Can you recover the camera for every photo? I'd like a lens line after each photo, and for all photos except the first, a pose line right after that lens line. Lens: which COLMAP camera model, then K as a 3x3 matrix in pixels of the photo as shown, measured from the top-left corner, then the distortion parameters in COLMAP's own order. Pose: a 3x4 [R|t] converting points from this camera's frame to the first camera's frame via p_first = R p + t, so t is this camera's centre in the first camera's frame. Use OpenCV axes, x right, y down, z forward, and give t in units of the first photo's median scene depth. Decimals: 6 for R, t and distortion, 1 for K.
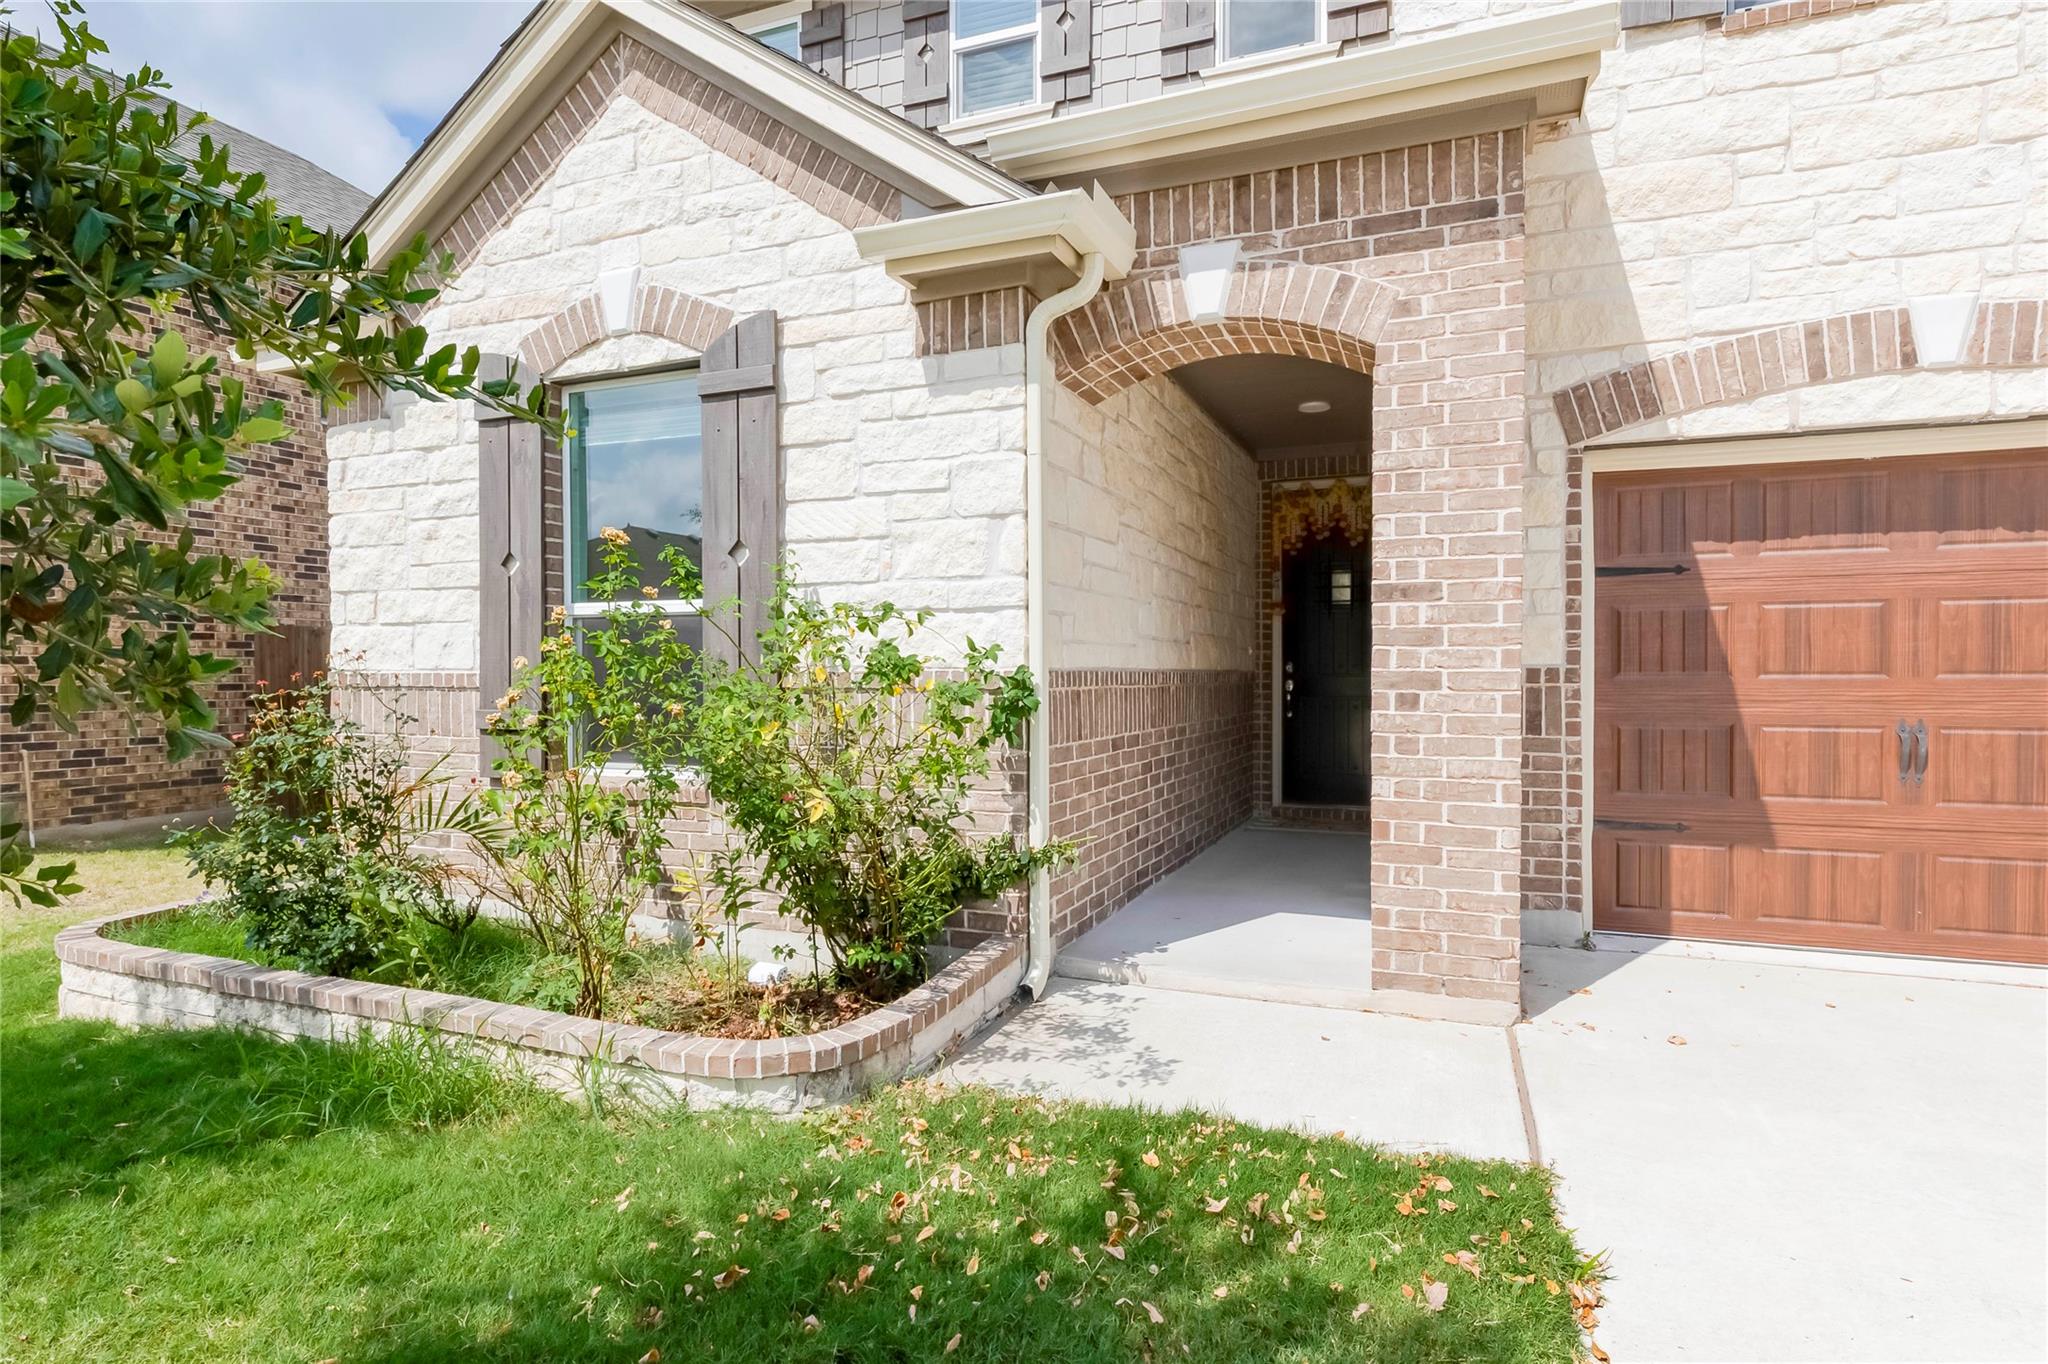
lens RADIAL K [[1085.6, 0, 1025.4], [0, 1085.6, 688.8], [0, 0, 1]] dist [-0.002106, -0.000020]
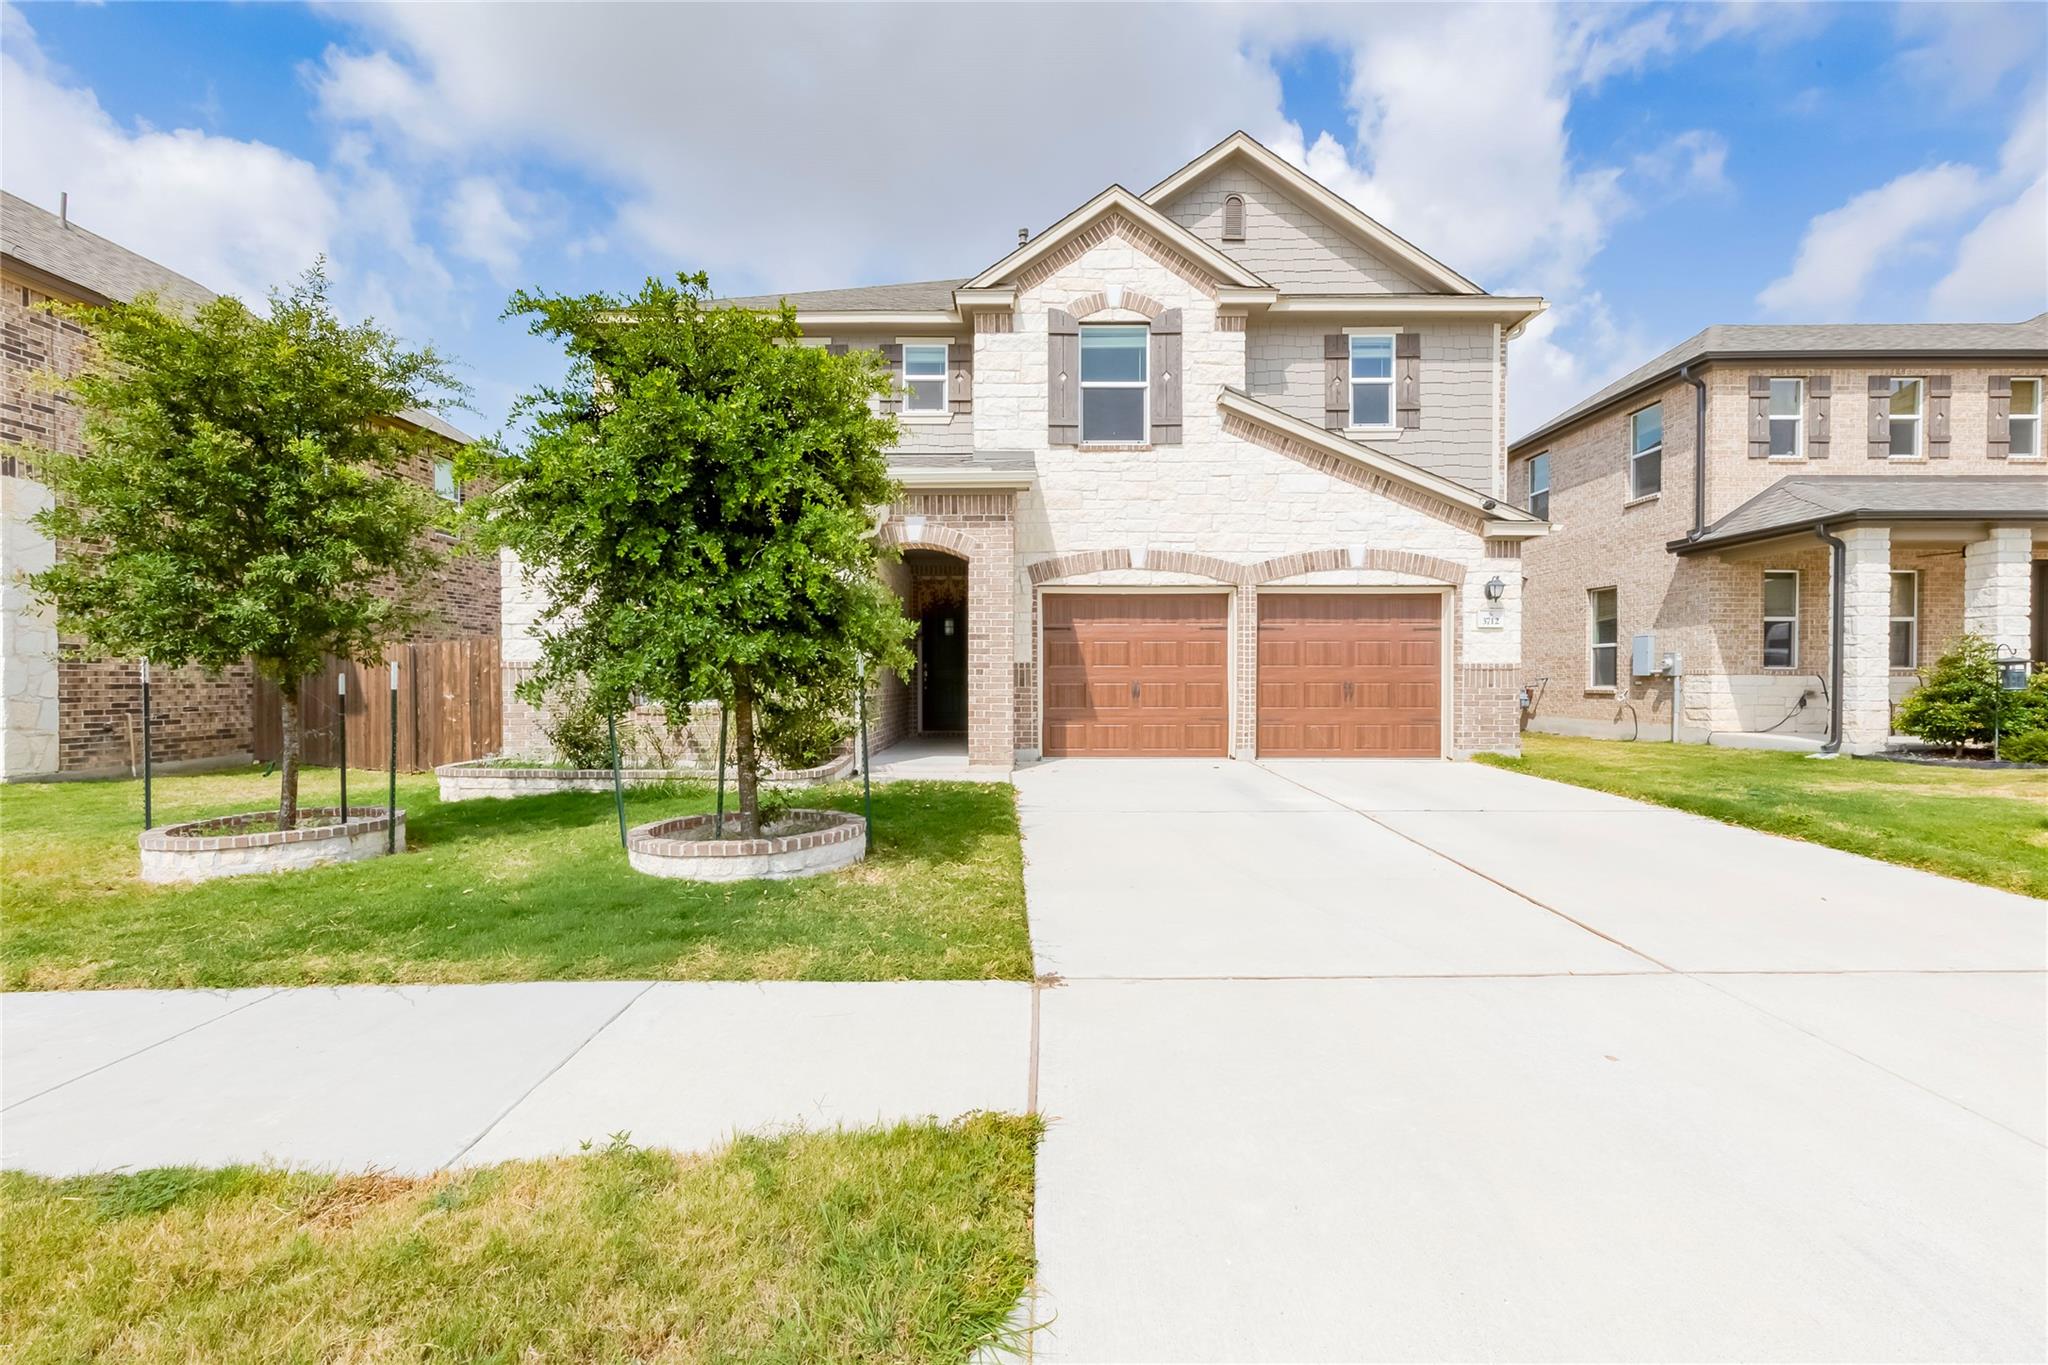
lens RADIAL K [[922.2, 0, 1023.5], [0, 922.2, 688.3], [0, 0, 1]] dist [0.001330, 0.000021]
pose [[0.926300, -0.001896, 0.376782, -0.454276], [0.004293, 0.999976, -0.005522, 0.063683], [-0.376763, 0.006732, 0.926285, -1.288247]]
